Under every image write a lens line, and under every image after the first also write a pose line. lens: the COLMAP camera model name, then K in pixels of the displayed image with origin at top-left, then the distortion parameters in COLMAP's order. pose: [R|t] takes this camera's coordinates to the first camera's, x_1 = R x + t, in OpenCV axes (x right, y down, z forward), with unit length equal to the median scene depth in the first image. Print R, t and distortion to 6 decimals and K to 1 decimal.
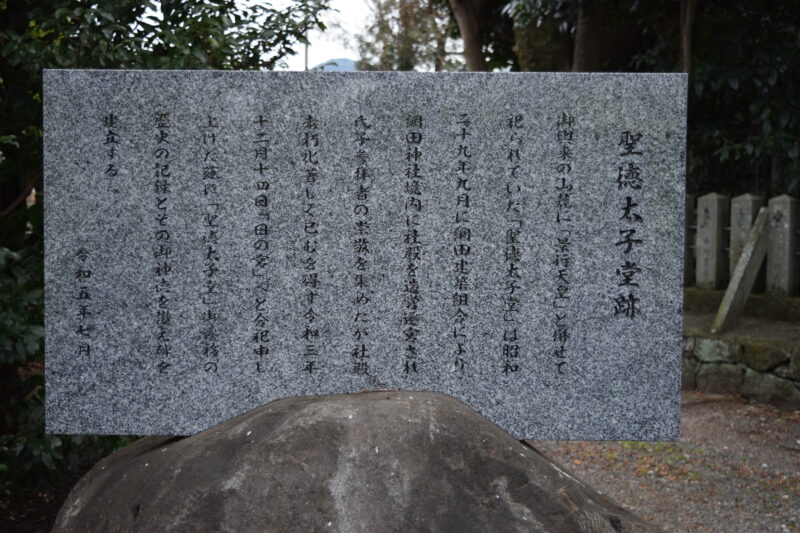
lens RADIAL K [[1232.9, 0, 400.9], [0, 1232.9, 252.7], [0, 0, 1]] dist [-0.017801, 0.013552]
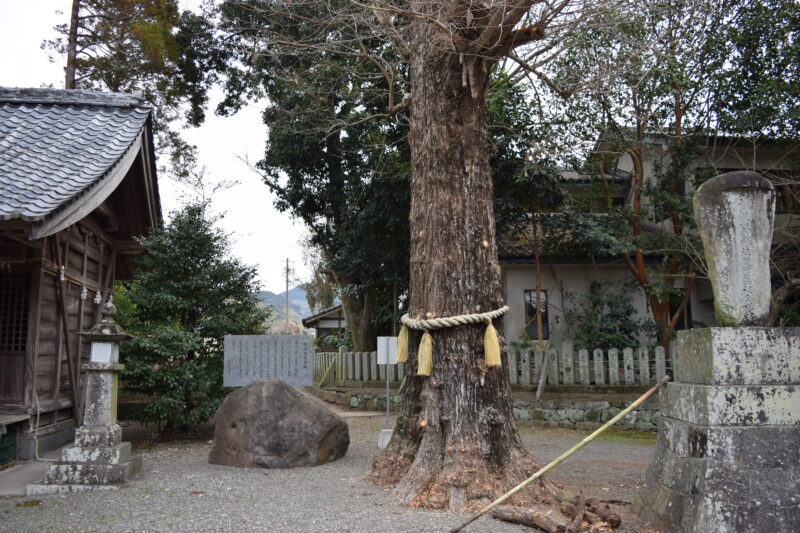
lens RADIAL K [[653.7, 0, 400.0], [0, 653.7, 266.5], [0, 0, 1]] dist [-0.089009, 0.001866]
pose [[0.996022, -0.006092, 0.088898, 0.398165], [0.022026, 0.983533, -0.179381, 0.160076], [-0.086342, 0.180626, 0.979755, -2.874726]]
